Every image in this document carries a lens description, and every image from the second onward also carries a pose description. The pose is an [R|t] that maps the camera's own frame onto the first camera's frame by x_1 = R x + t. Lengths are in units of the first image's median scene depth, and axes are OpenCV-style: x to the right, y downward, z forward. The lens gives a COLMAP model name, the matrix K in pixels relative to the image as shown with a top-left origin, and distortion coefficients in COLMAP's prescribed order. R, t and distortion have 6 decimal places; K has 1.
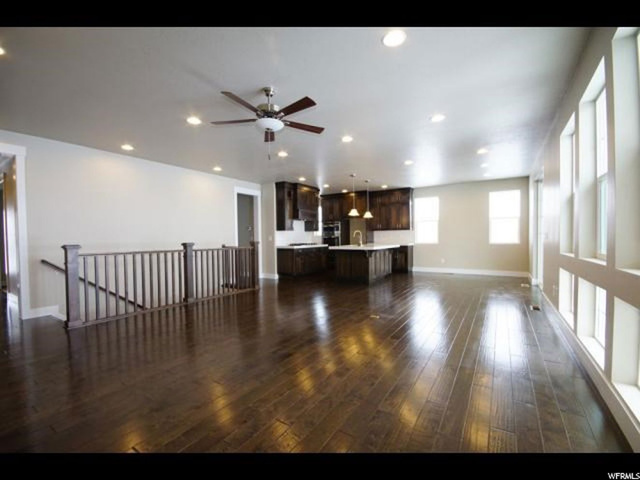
lens RADIAL K [[281.6, 0, 318.9], [0, 281.6, 246.3], [0, 0, 1]] dist [-0.000546, -0.000029]
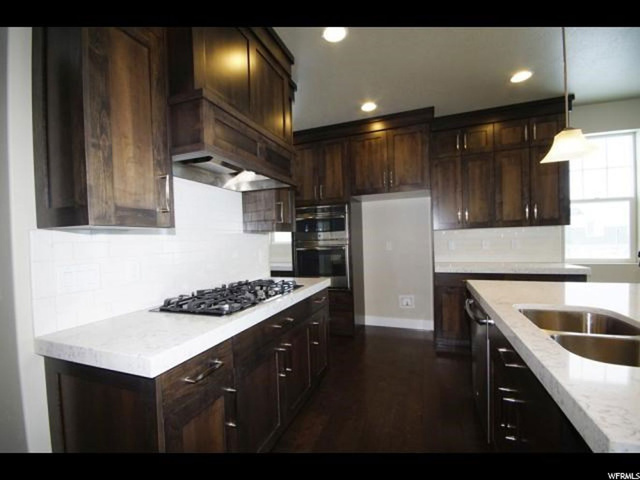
lens RADIAL K [[281.6, 0, 318.9], [0, 281.6, 246.3], [0, 0, 1]] dist [-0.000546, -0.000029]
pose [[0.979140, -0.021476, 0.202049, -0.032590], [0.022551, 0.999741, -0.003017, -0.040040], [-0.201932, 0.007510, 0.979371, 0.747999]]
